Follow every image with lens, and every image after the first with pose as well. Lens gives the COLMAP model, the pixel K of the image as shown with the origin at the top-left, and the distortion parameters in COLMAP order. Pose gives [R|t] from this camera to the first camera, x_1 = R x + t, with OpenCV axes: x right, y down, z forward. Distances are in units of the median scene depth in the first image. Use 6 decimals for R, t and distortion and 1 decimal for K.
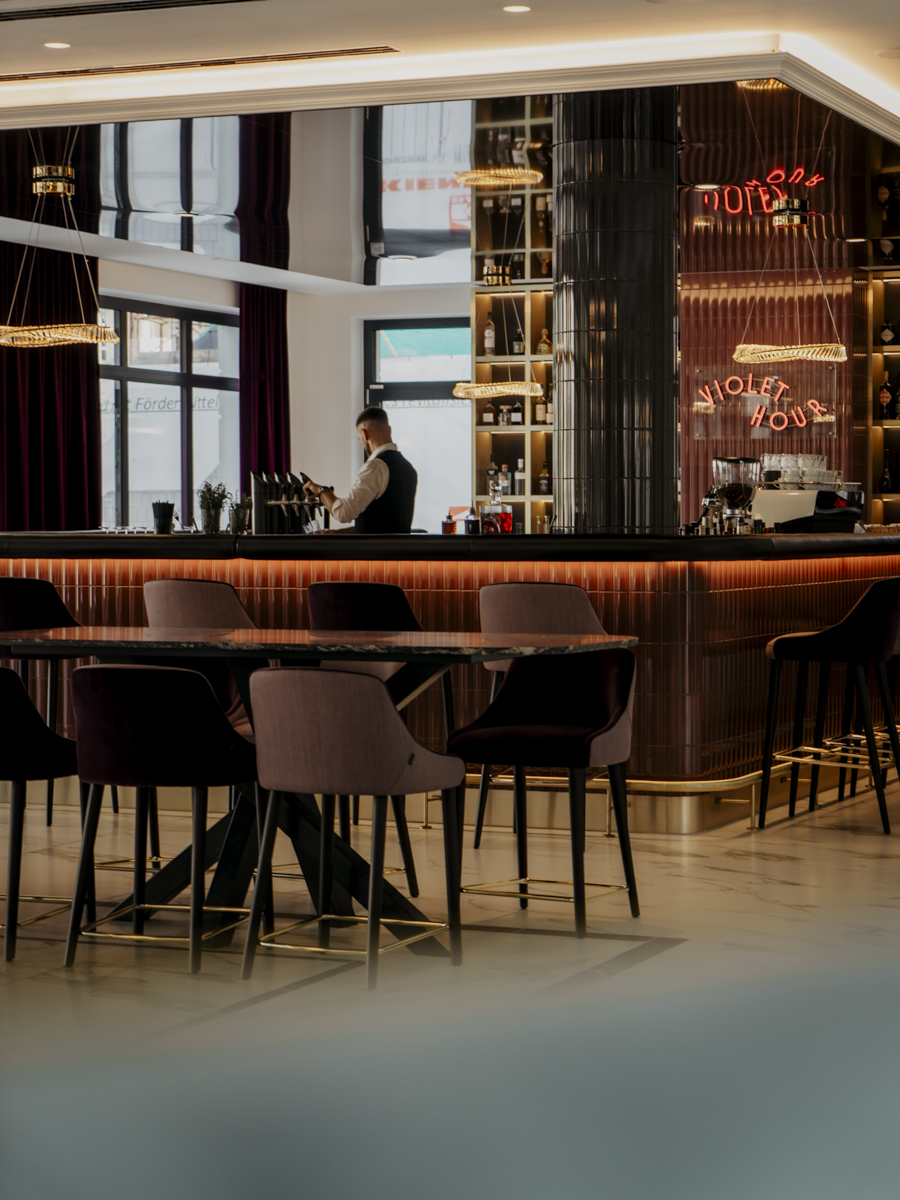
lens RADIAL K [[2965.1, 0, 450.7], [0, 2965.1, 598.7], [0, 0, 1]] dist [0.485272, 0.000000]
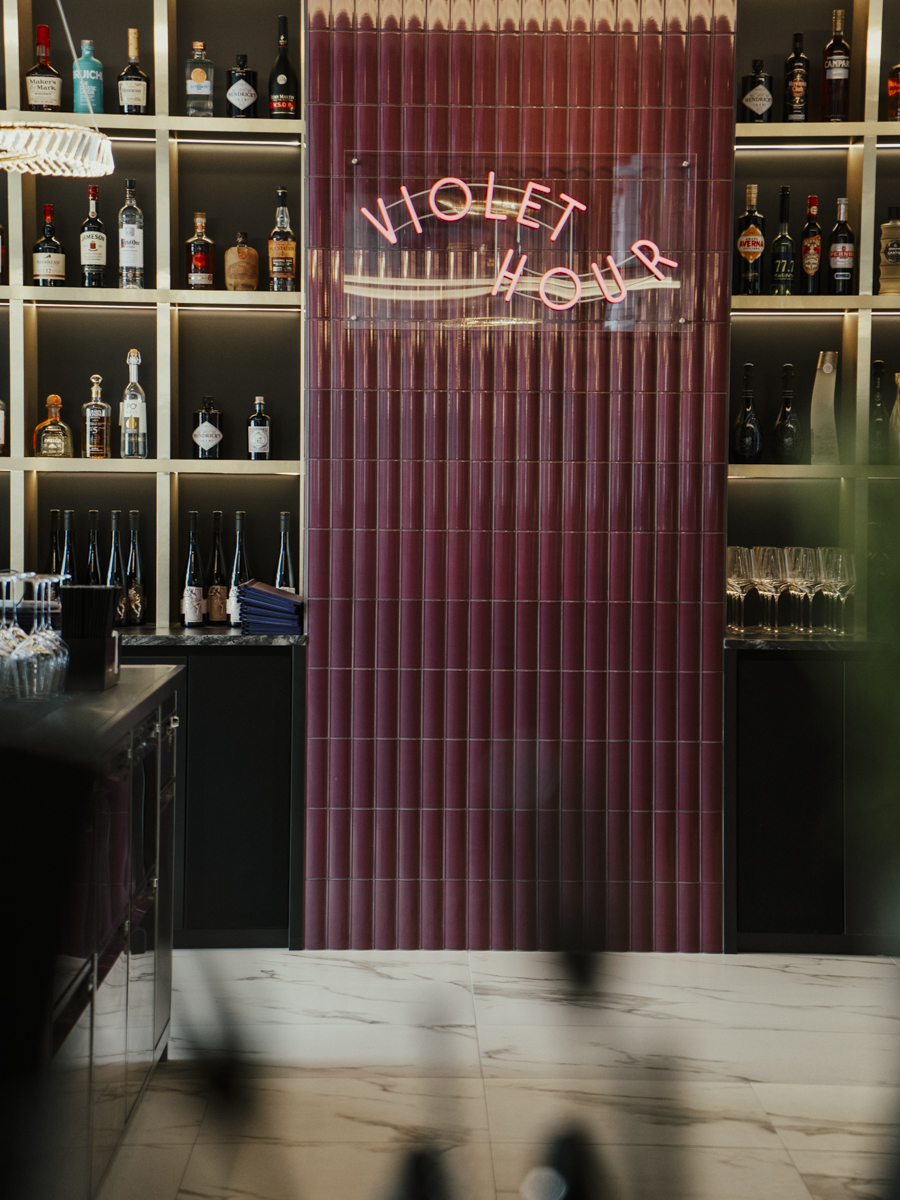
lens RADIAL K [[2965.1, 0, 449.3], [0, 2965.1, 599.8], [0, 0, 1]] dist [0.485272, 0.000000]
pose [[0.913414, -0.011759, 0.406861, -0.074822], [0.006398, 0.999874, 0.014533, -0.021675], [-0.406980, -0.010672, 0.913375, 0.616908]]
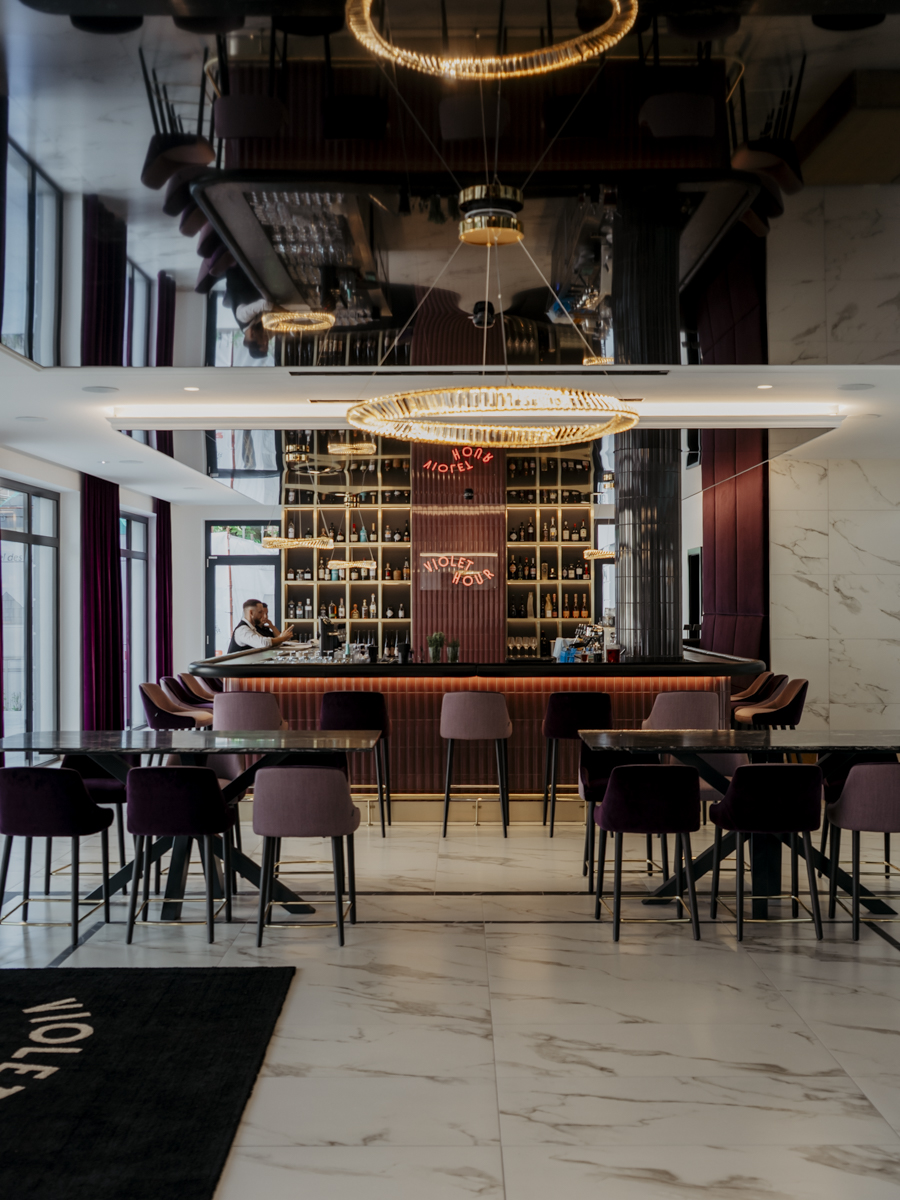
lens RADIAL K [[1438.4, 0, 449.1], [0, 1438.4, 599.2], [0, 0, 1]] dist [-0.000743, 0.000000]
pose [[0.920027, -0.003662, 0.391837, -0.256892], [0.016442, 0.999436, -0.029266, -0.020824], [-0.391509, 0.033368, 0.919569, 0.163527]]
